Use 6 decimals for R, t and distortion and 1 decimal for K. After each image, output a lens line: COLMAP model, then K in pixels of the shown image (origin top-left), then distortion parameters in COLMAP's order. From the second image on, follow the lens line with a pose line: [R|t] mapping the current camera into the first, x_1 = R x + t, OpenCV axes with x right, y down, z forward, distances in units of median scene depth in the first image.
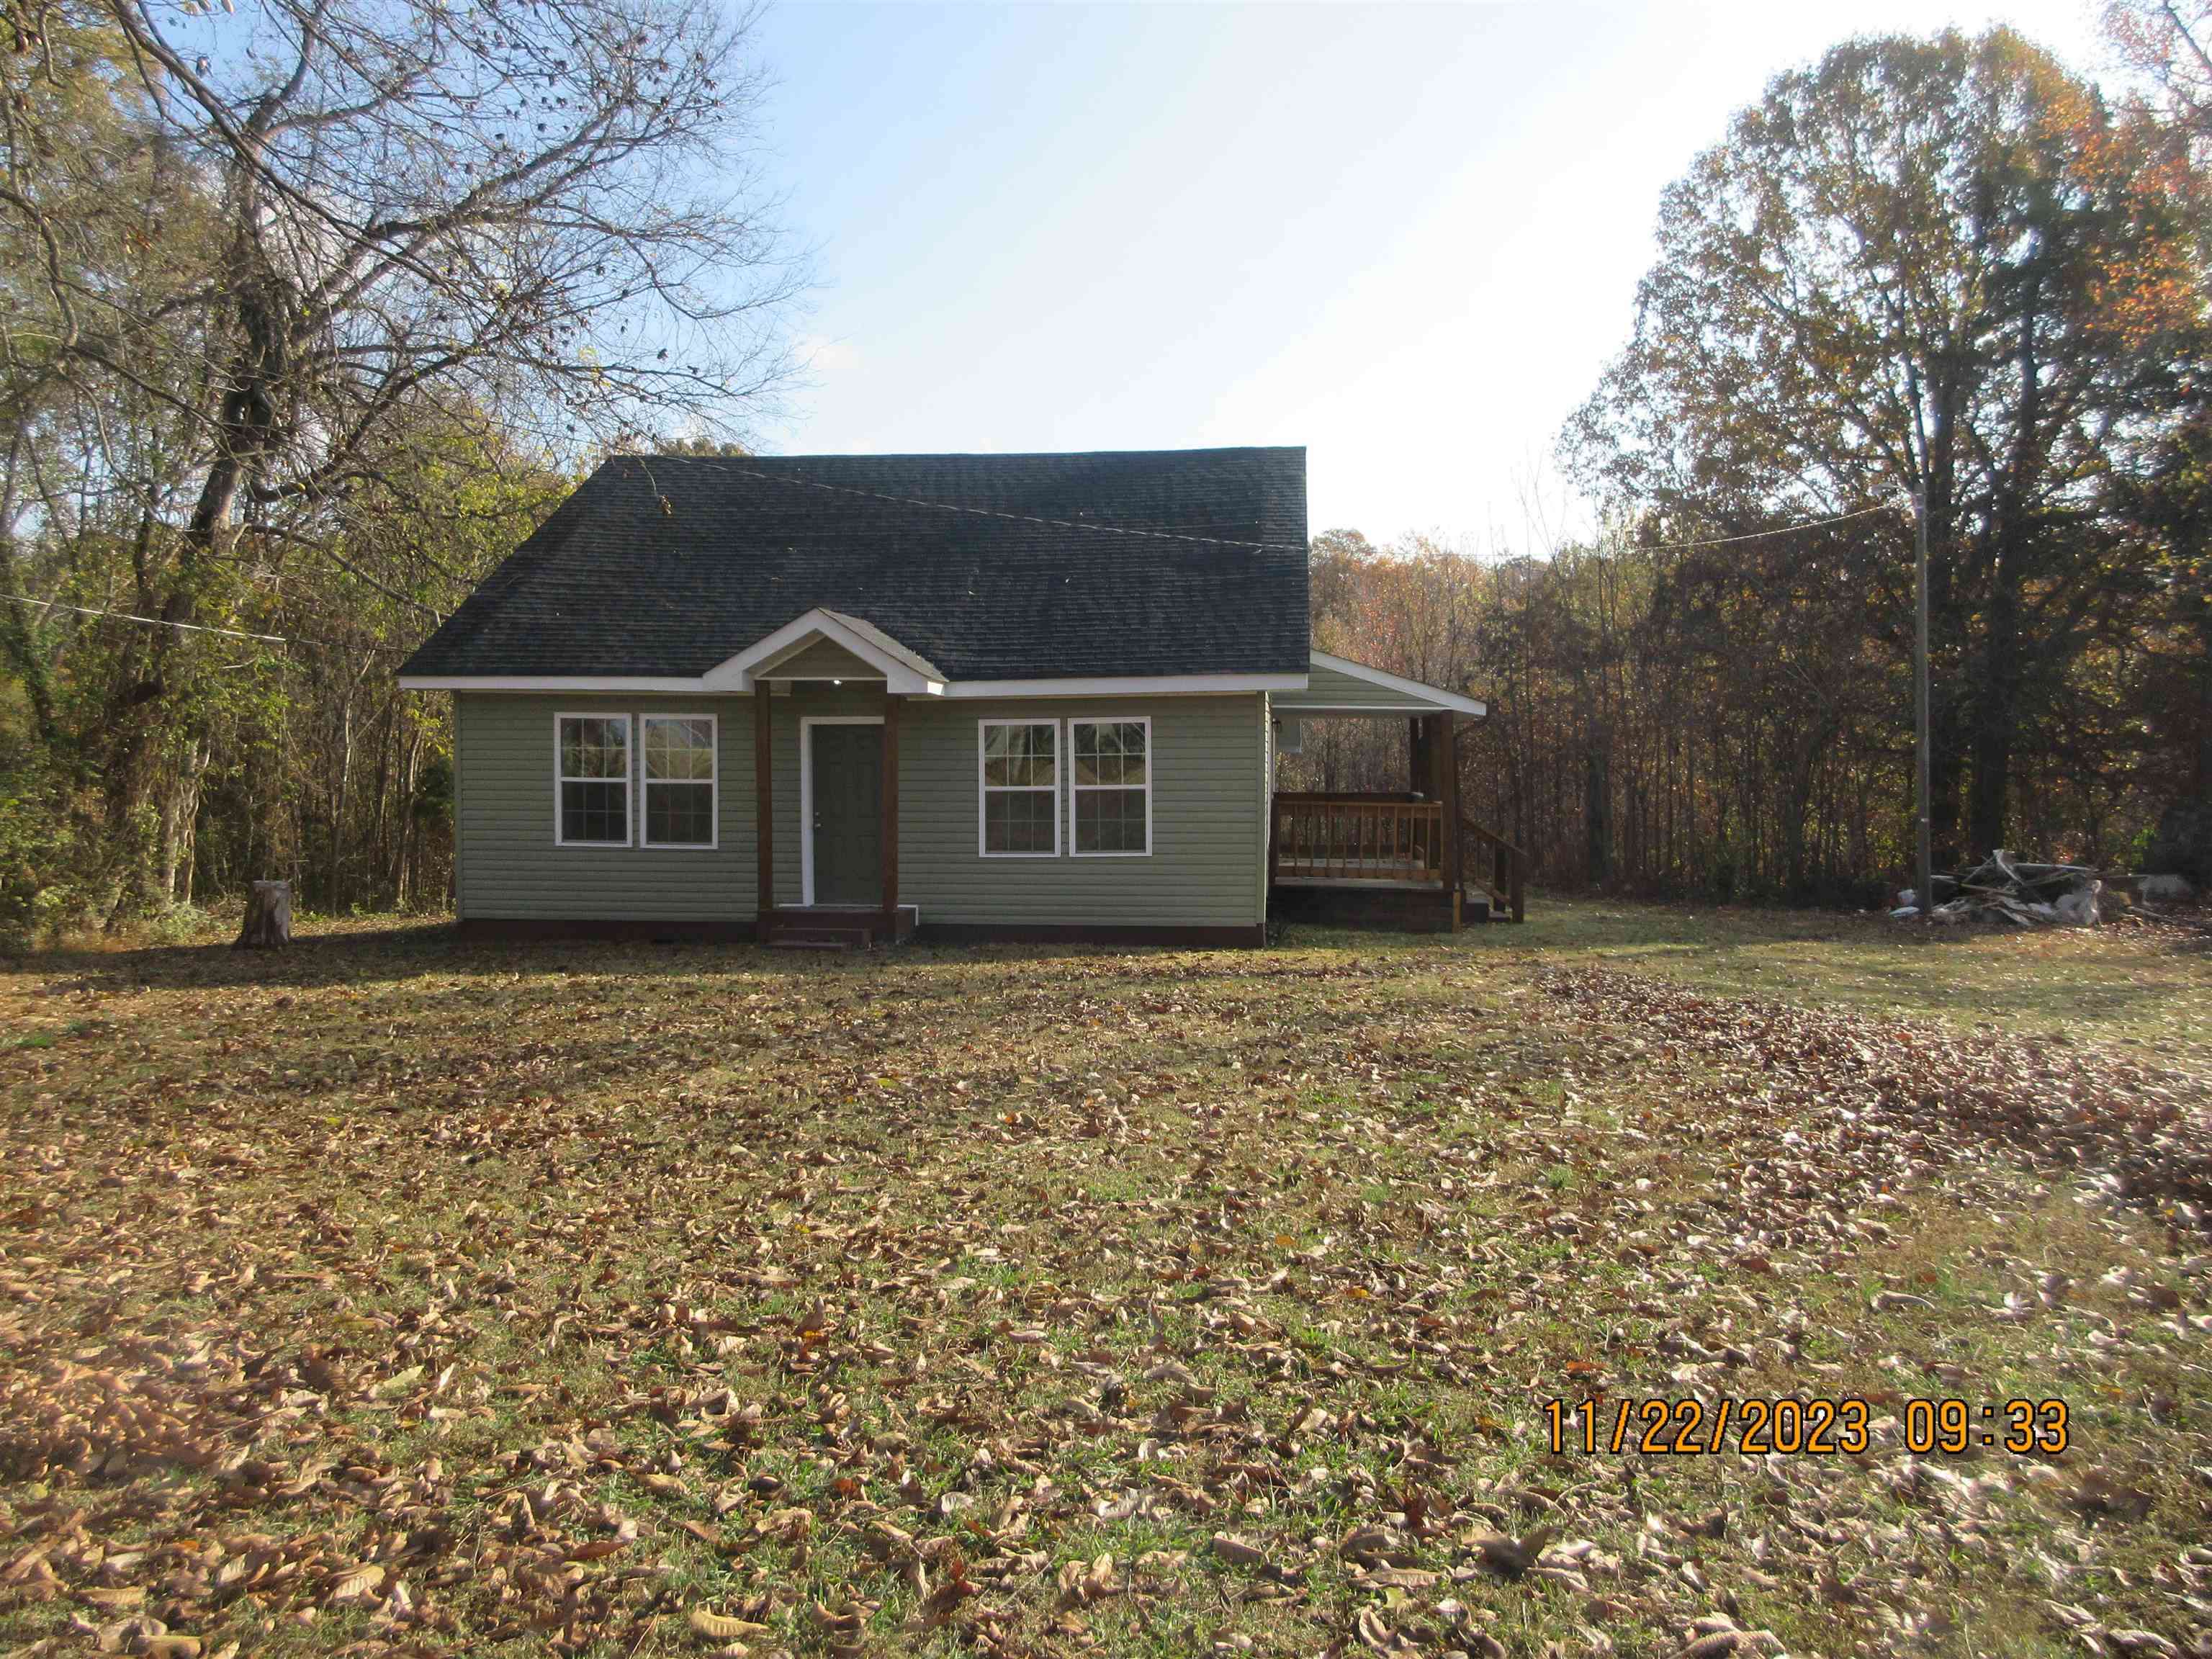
lens RADIAL K [[1600.4, 0, 1101.1], [0, 1600.4, 808.7], [0, 0, 1]] dist [0.019961, 0.005171]
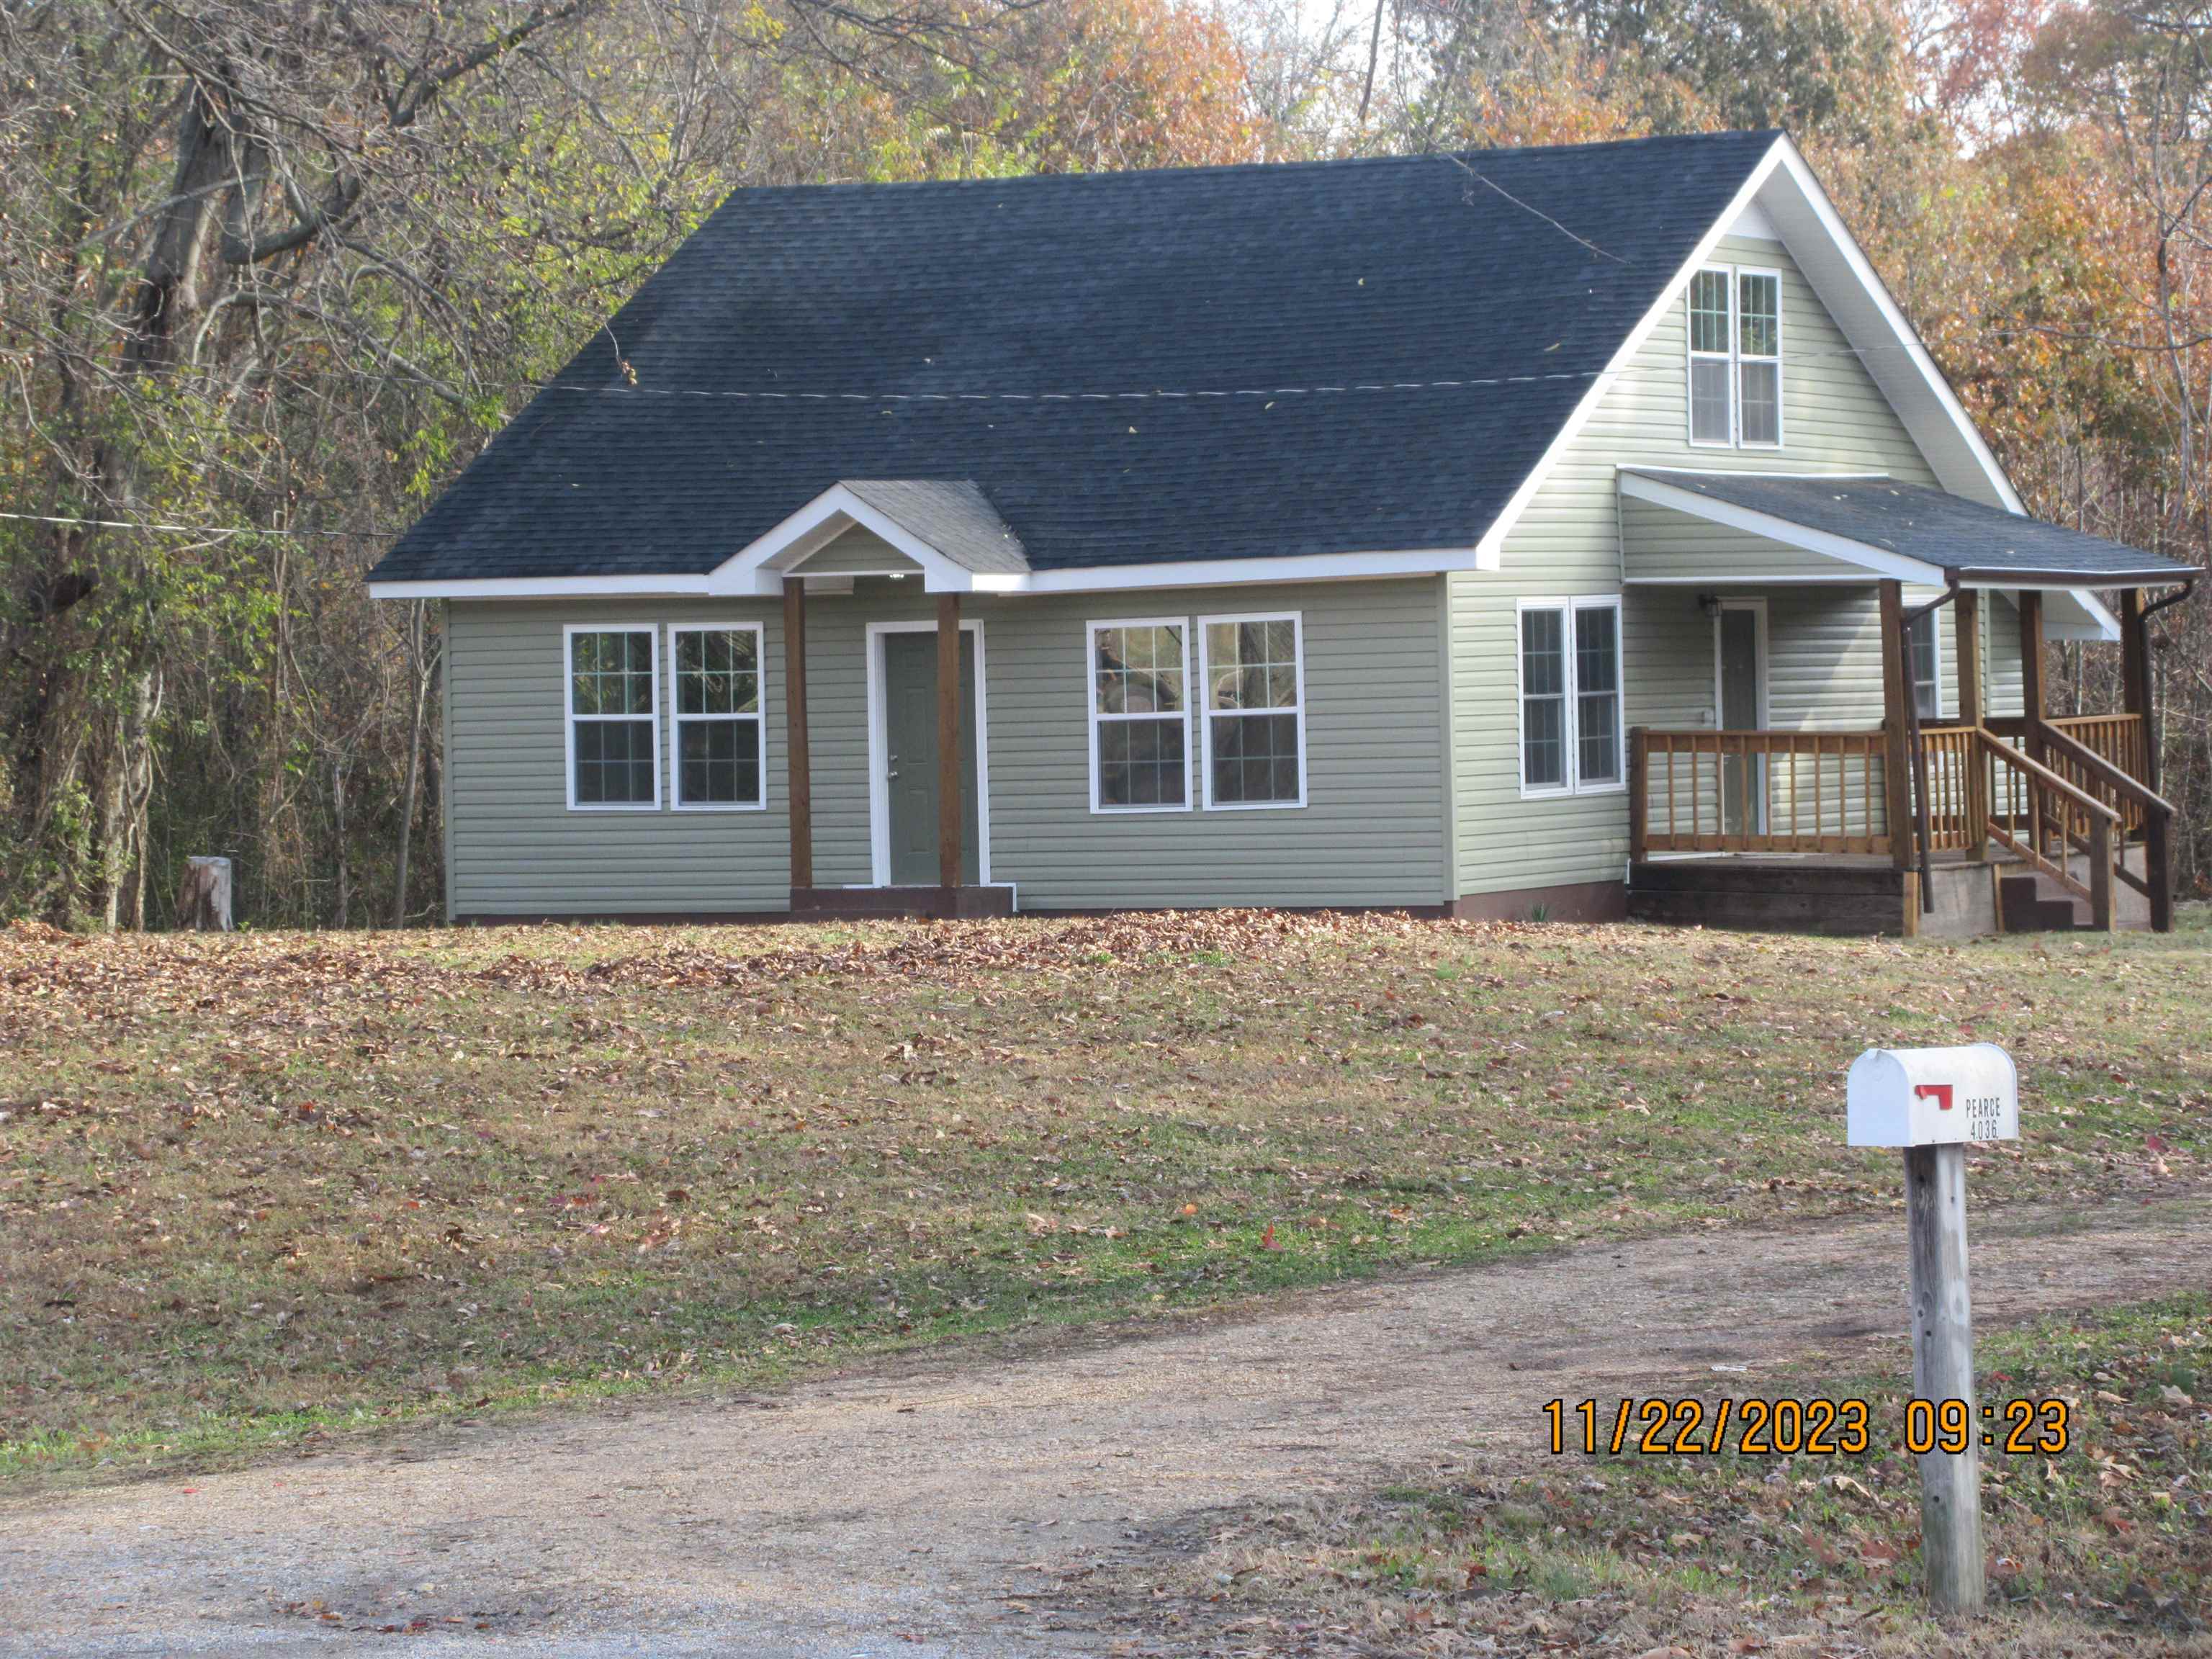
lens RADIAL K [[6503.6, 0, 1097.1], [0, 6503.6, 781.9], [0, 0, 1]] dist [0.344312, 0.000000]
pose [[0.928060, -0.018077, -0.371992, 1.005678], [0.013434, 0.999796, -0.015071, 0.059912], [0.372188, 0.008990, 0.928114, -1.687016]]
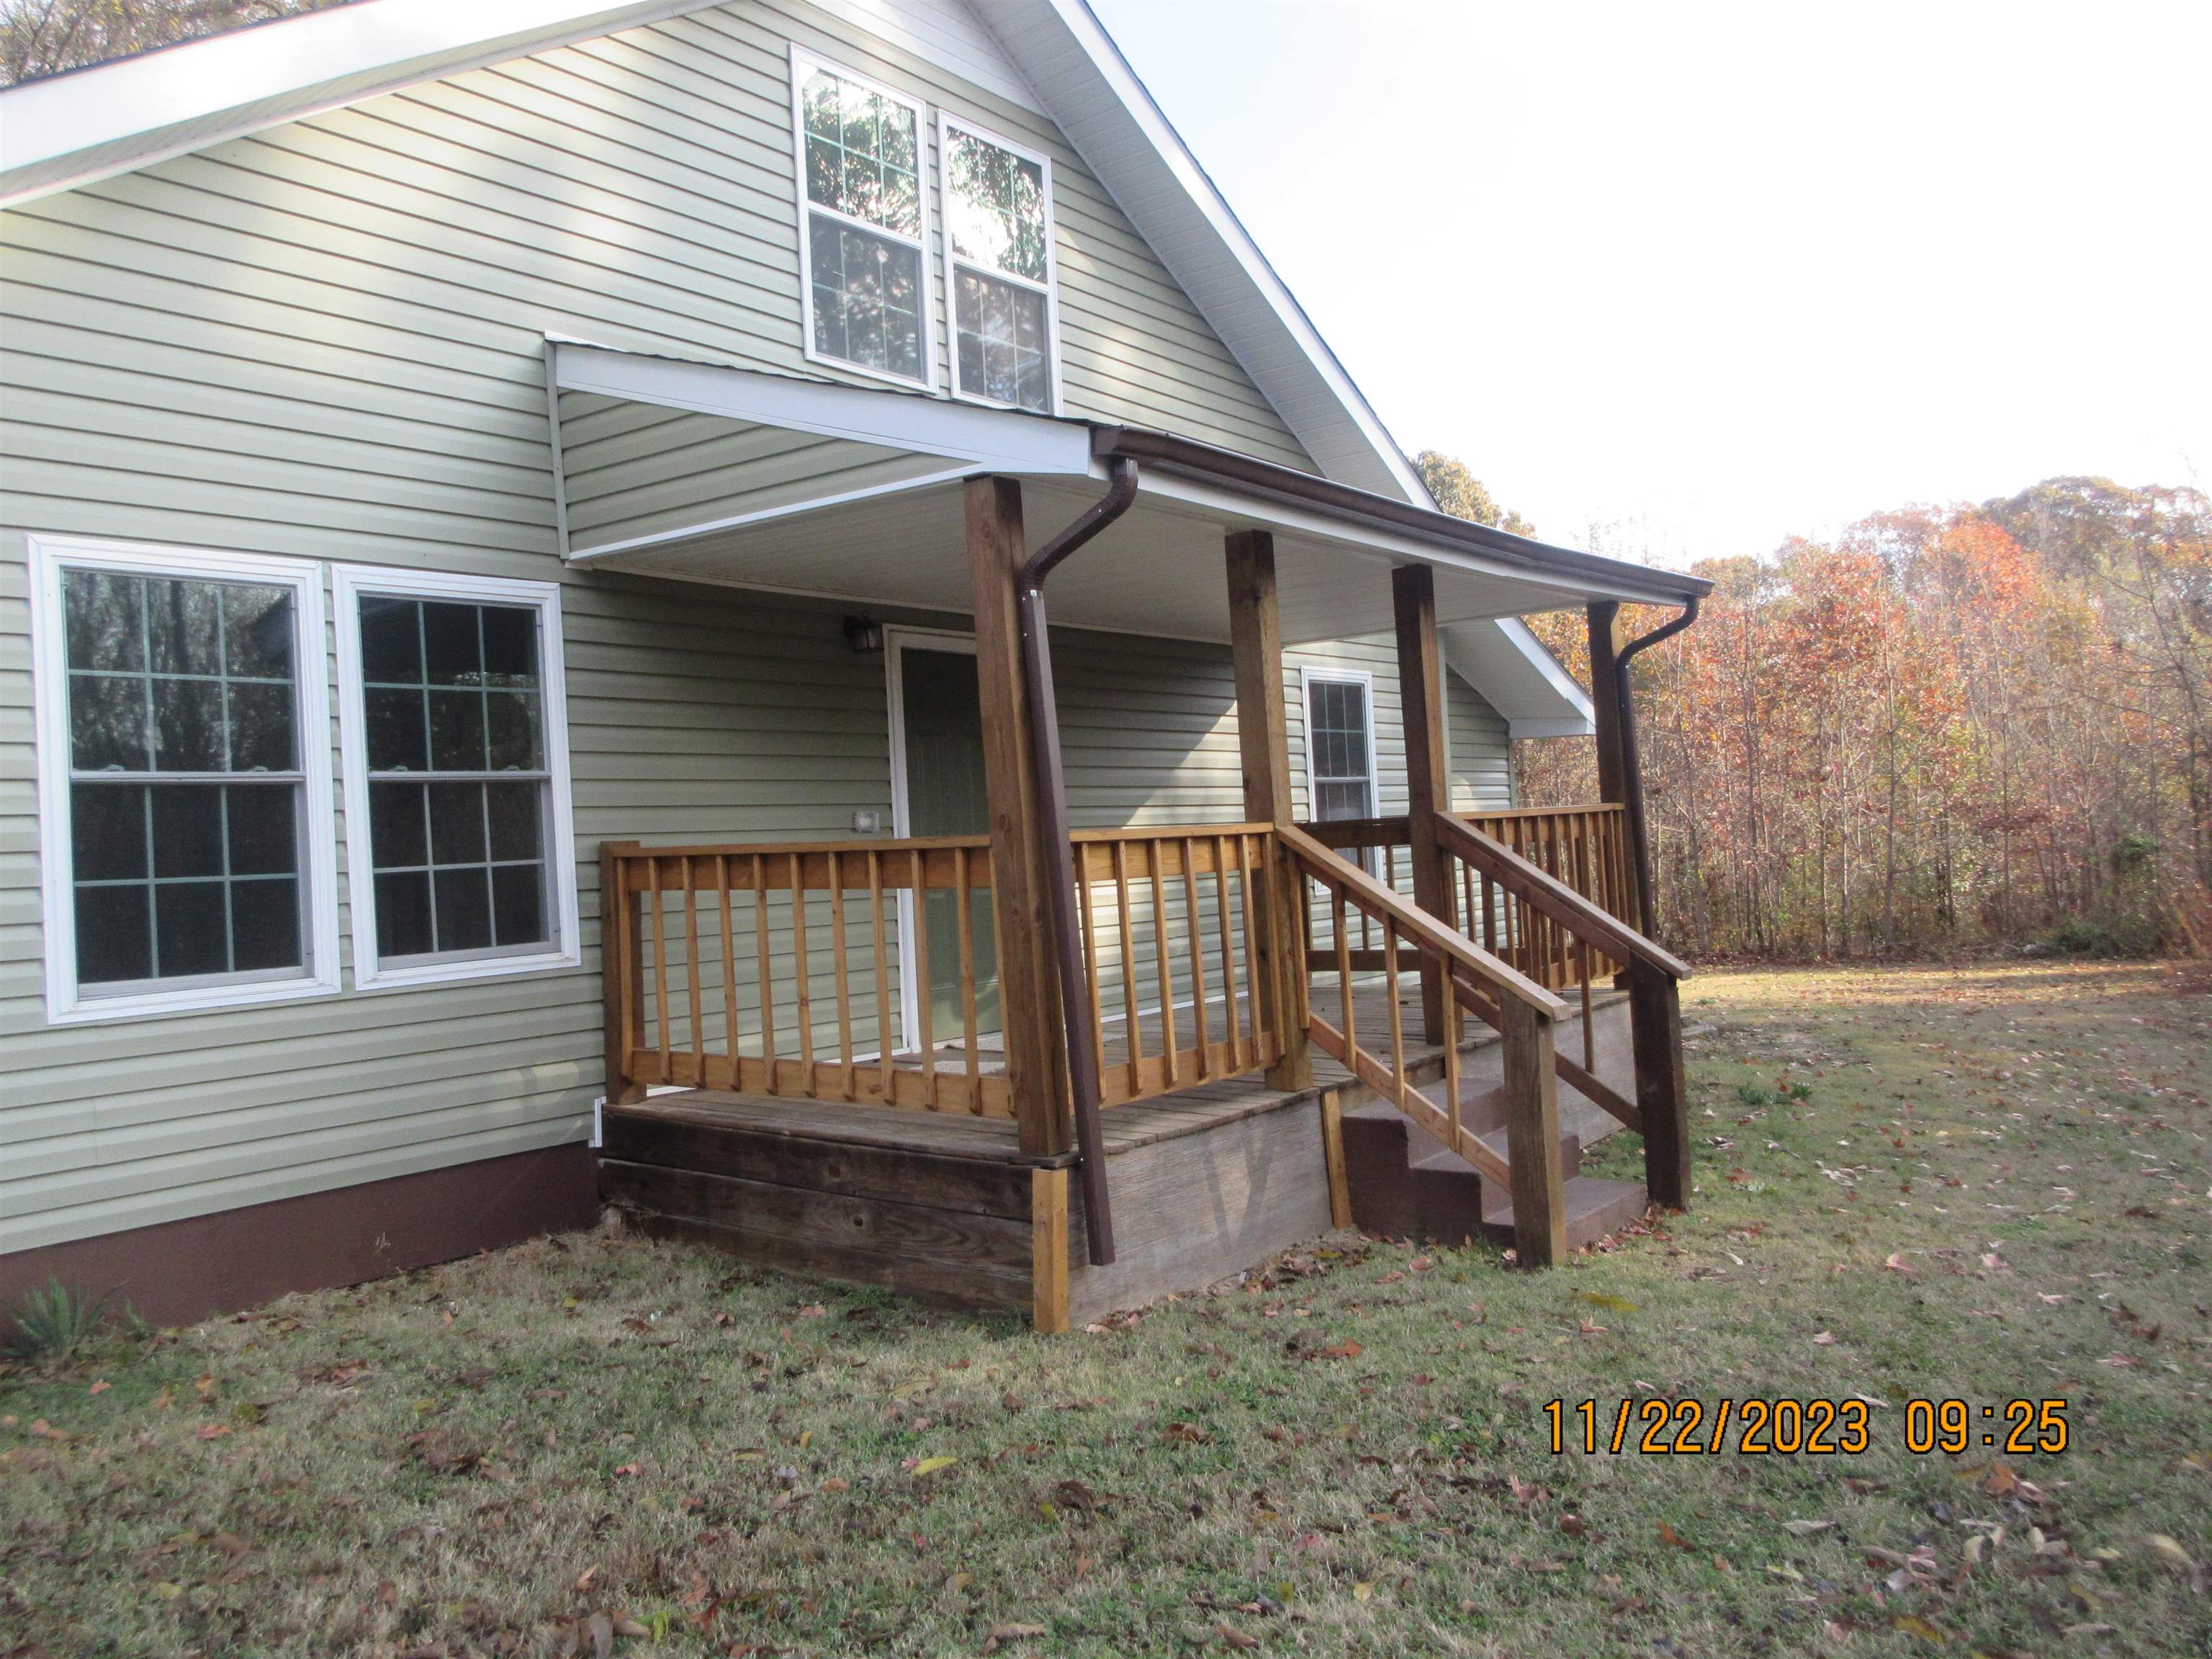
lens RADIAL K [[1673.4, 0, 1100.7], [0, 1673.4, 829.3], [0, 0, 1]] dist [-0.000316, 0.009307]
pose [[0.855690, -0.054767, -0.514582, 0.428301], [0.038638, 0.998370, -0.042005, 0.011356], [0.516044, 0.016061, 0.856411, 0.892548]]
